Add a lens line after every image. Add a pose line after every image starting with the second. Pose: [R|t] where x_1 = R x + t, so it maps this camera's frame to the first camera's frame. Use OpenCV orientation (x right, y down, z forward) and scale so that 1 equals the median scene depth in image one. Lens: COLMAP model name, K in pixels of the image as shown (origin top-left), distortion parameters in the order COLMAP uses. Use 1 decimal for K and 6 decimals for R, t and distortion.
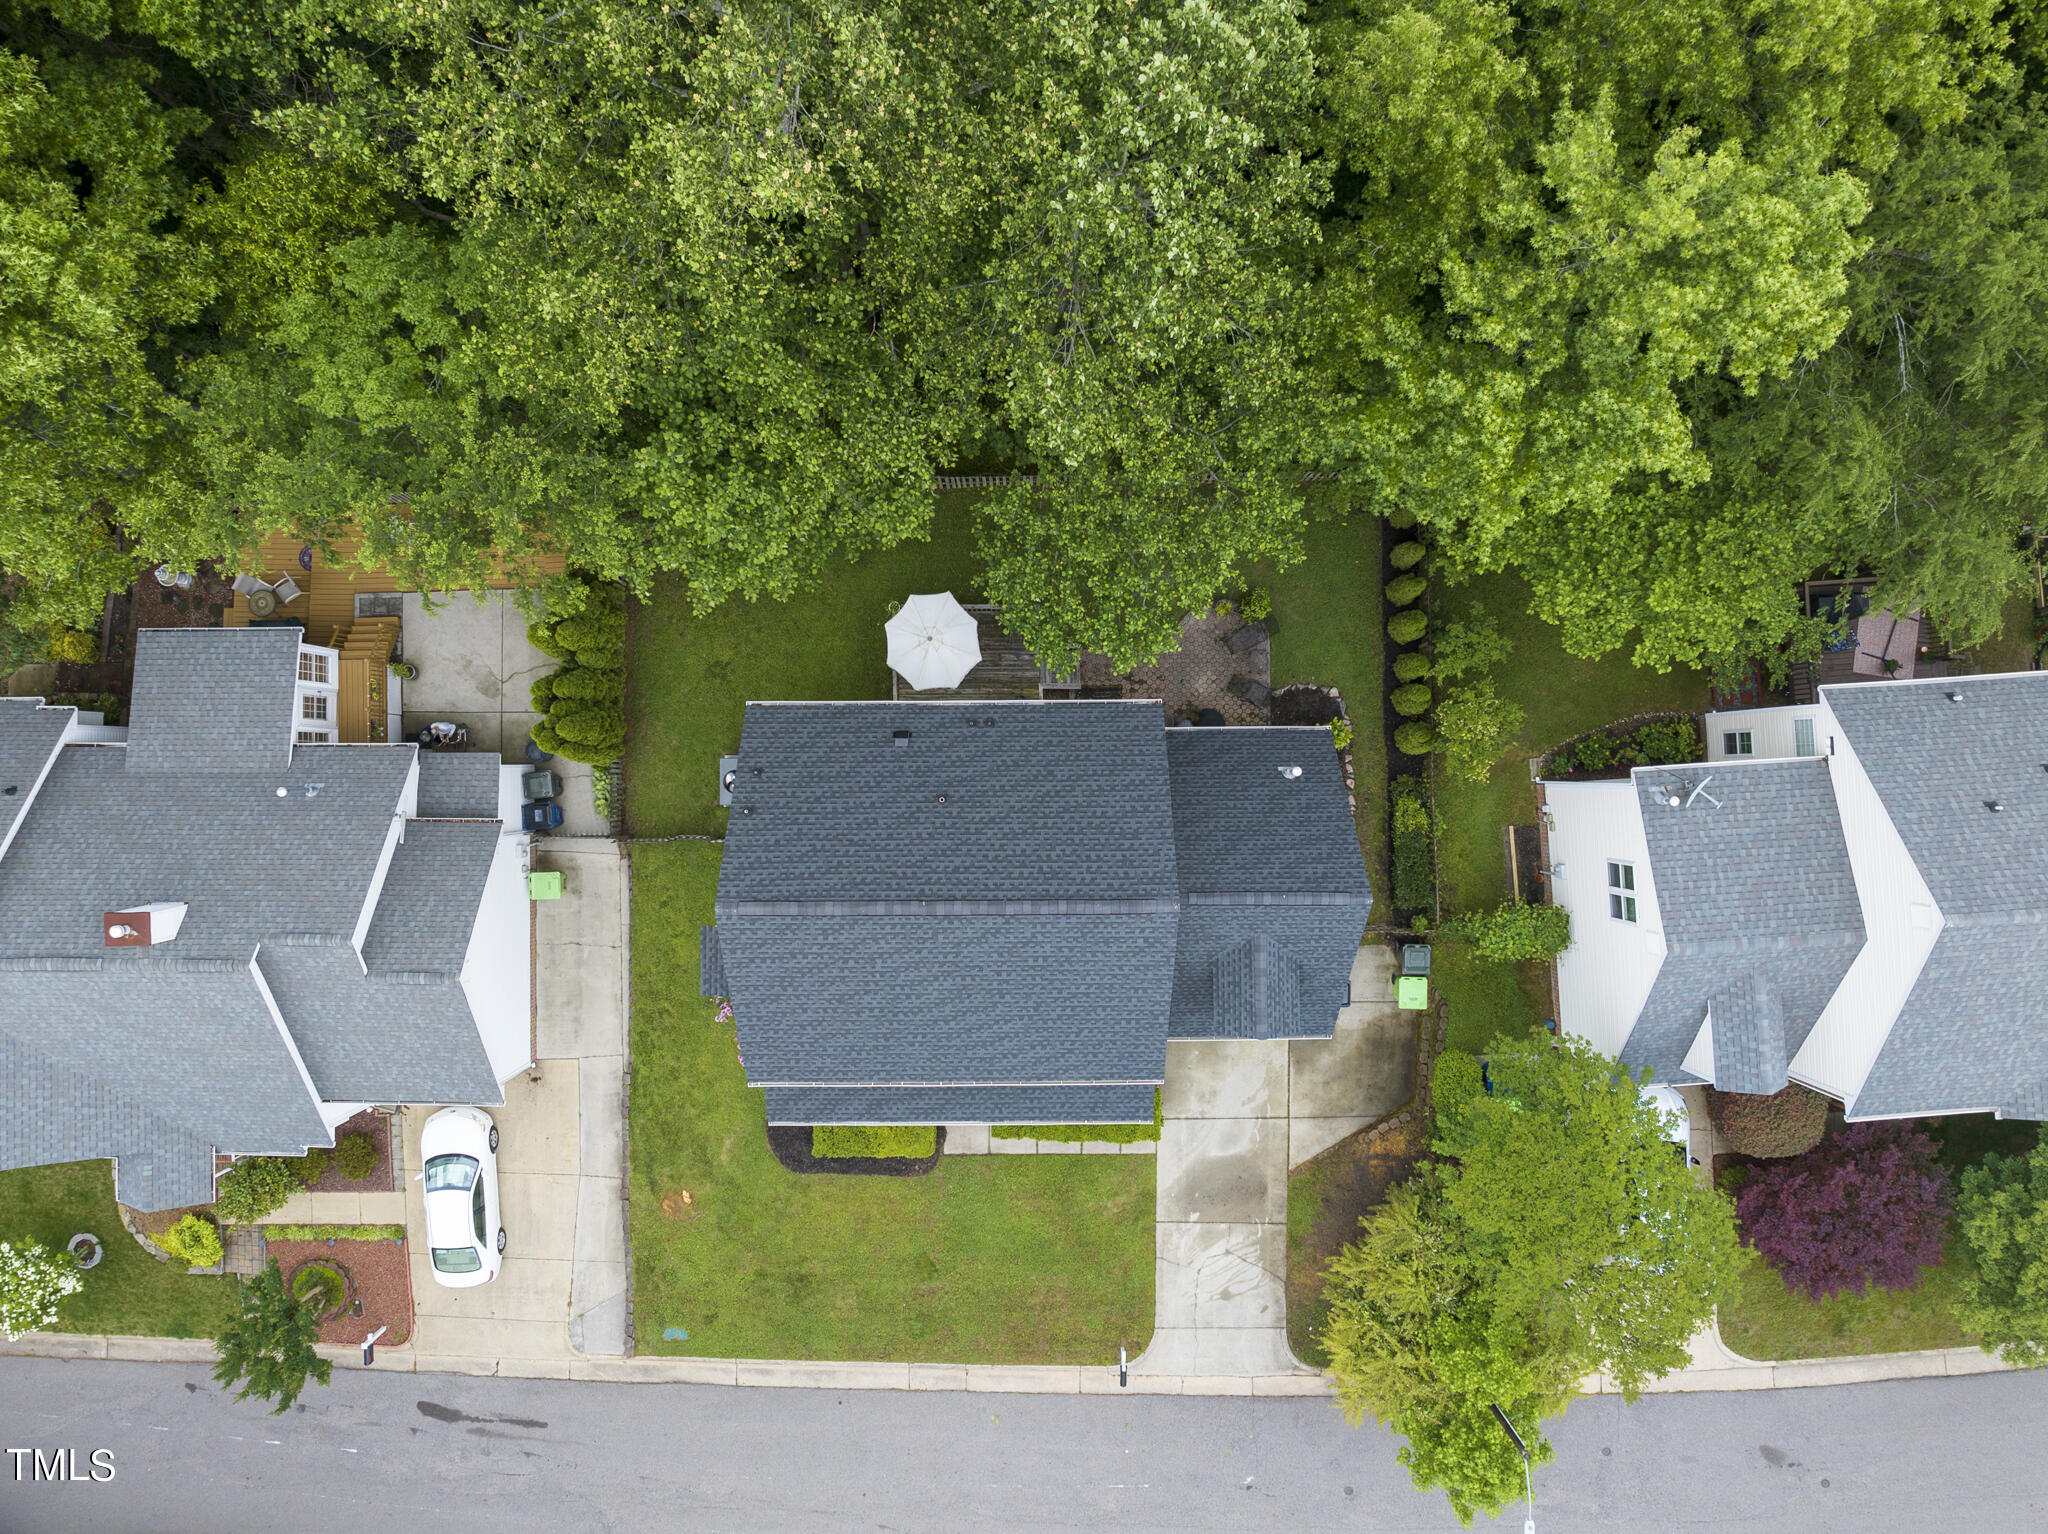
lens RADIAL K [[1446.4, 0, 1024.0], [0, 1446.4, 767.0], [0, 0, 1]] dist [-0.032178, -0.002478]
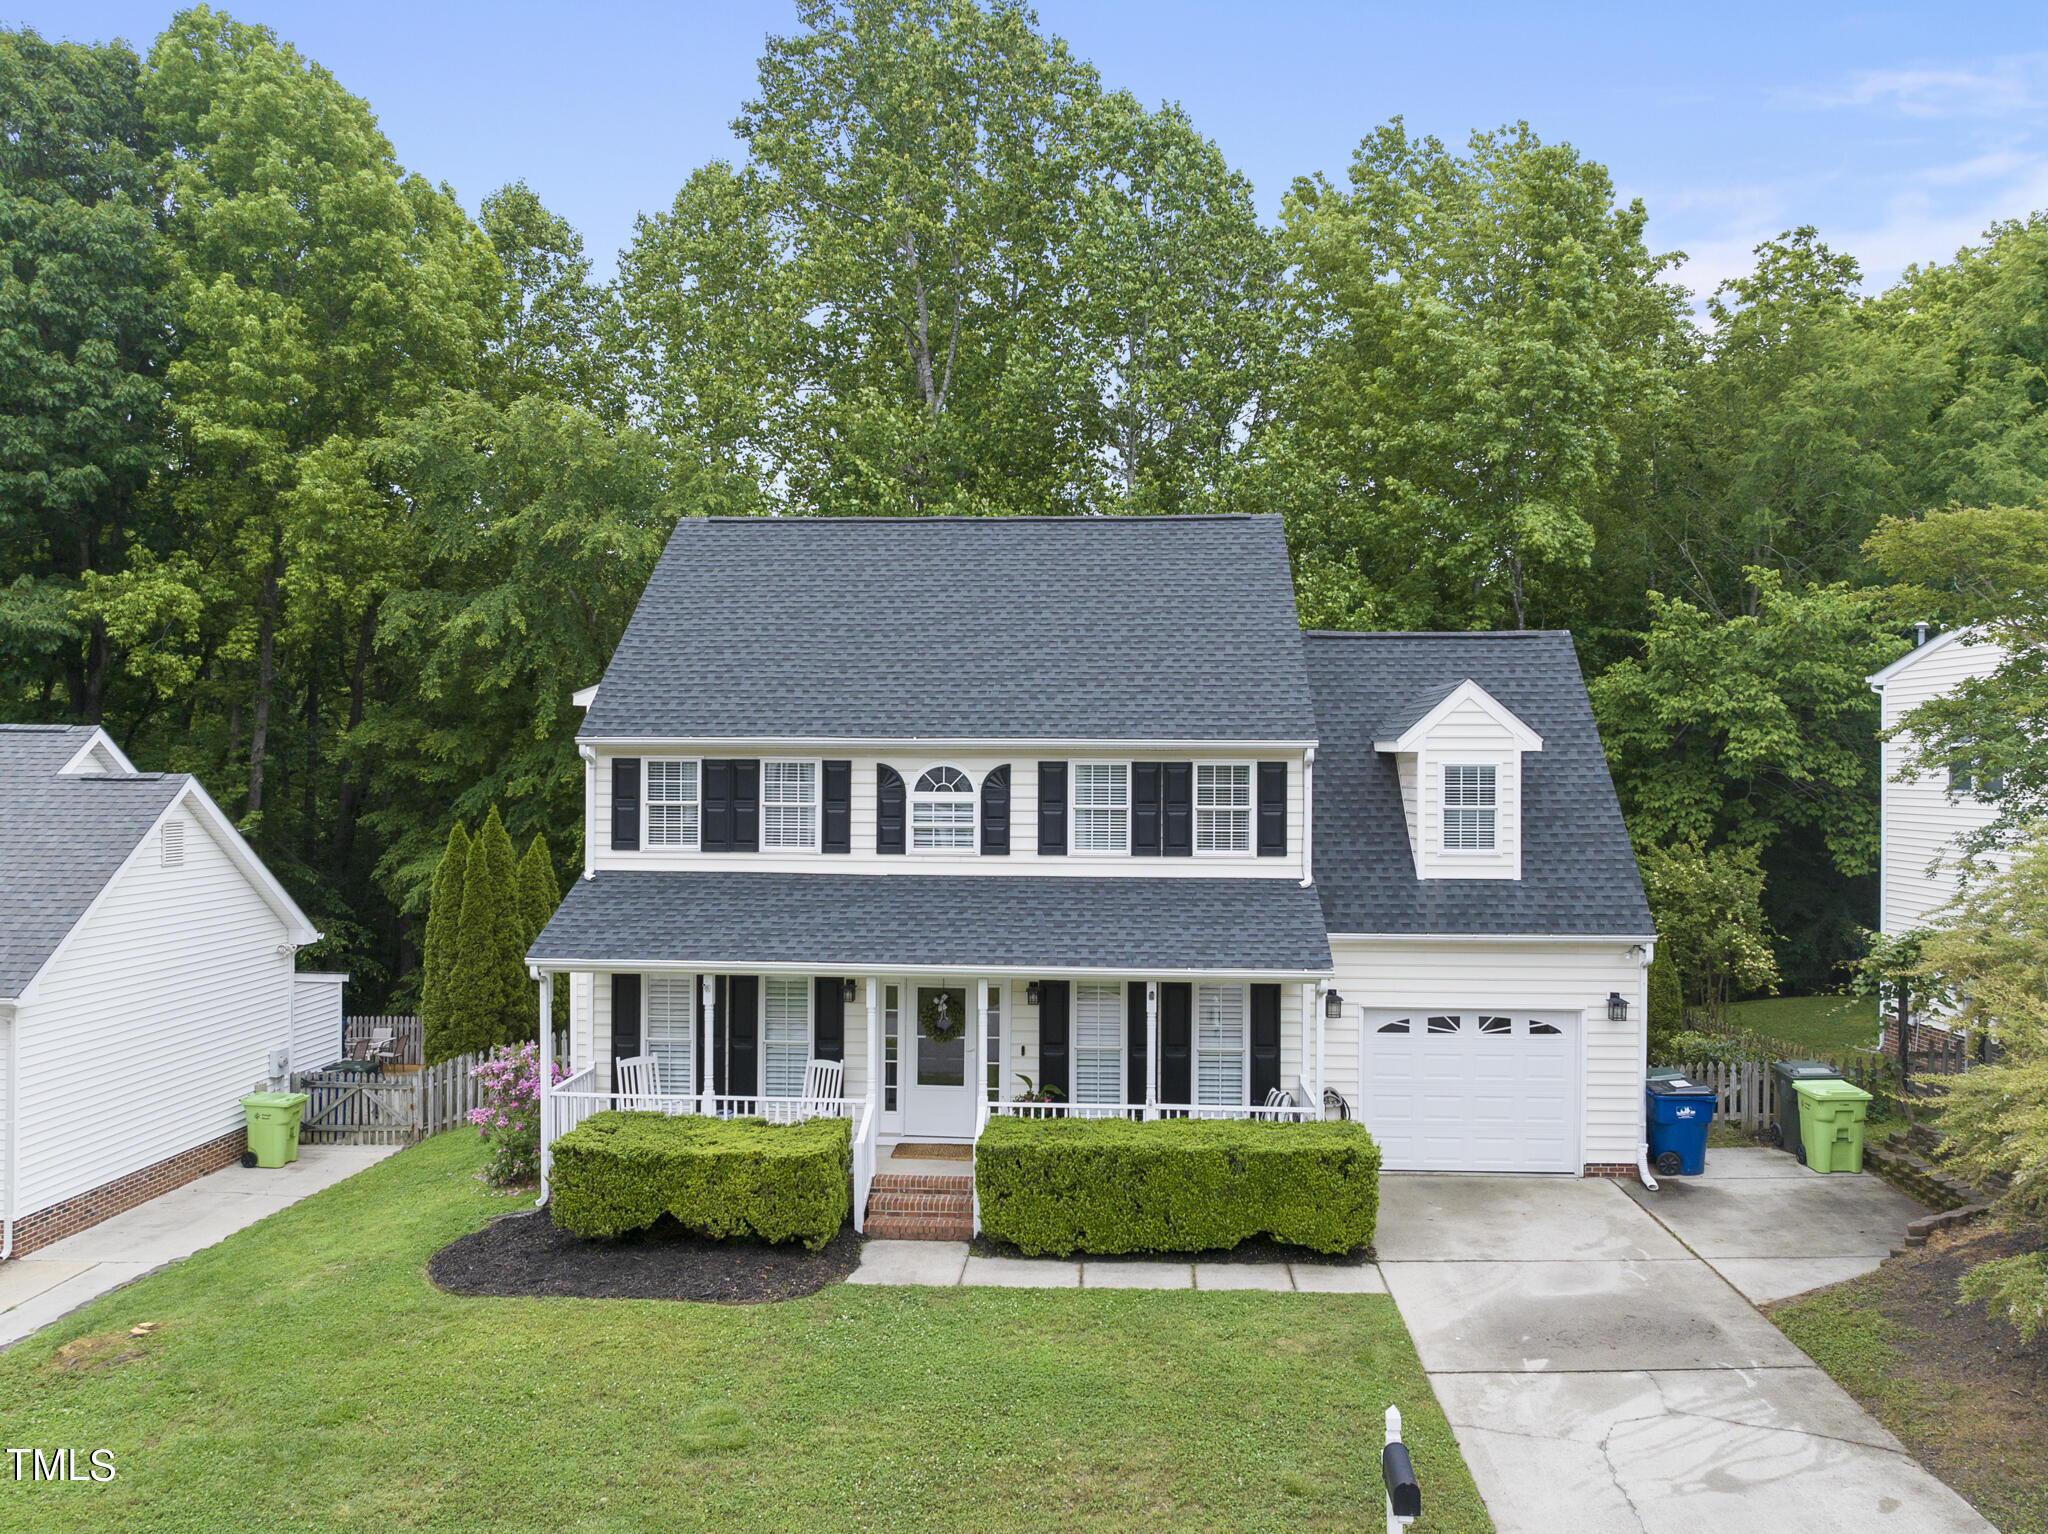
lens RADIAL K [[1473.5, 0, 1024.0], [0, 1473.5, 767.0], [0, 0, 1]] dist [-0.009666, -0.009233]
pose [[0.997610, 0.005774, -0.068853, 0.020244], [-0.068872, 0.003113, -0.997621, 0.667456], [-0.005546, 0.999978, 0.003503, 0.858030]]
